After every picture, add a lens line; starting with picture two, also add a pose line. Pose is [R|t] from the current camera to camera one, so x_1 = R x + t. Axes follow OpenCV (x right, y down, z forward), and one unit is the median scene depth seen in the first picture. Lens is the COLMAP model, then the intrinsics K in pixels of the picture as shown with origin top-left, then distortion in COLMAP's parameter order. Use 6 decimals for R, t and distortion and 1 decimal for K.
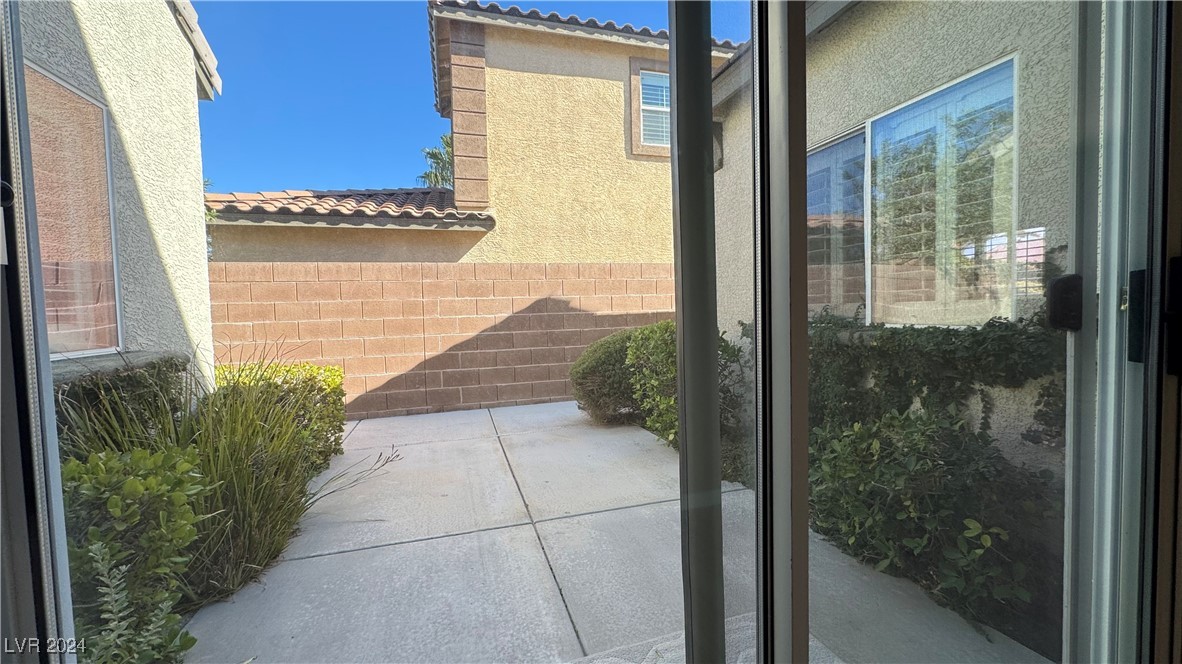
lens RADIAL K [[467.1, 0, 591.0], [0, 467.1, 329.6], [0, 0, 1]] dist [-0.008606, -0.000016]
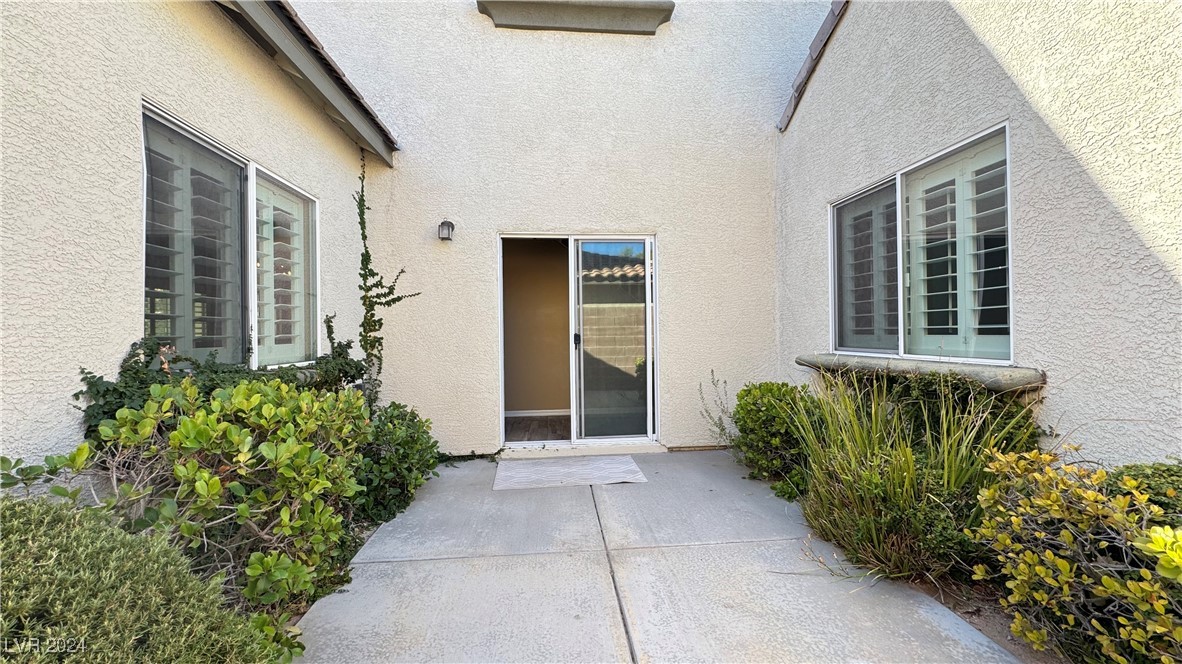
lens RADIAL K [[467.1, 0, 591.1], [0, 467.1, 331.2], [0, 0, 1]] dist [-0.008606, -0.000016]
pose [[-0.978504, 0.042465, 0.201809, -0.303333], [0.051275, 0.997937, 0.038626, -0.095711], [-0.199753, 0.048143, -0.978663, 1.891659]]
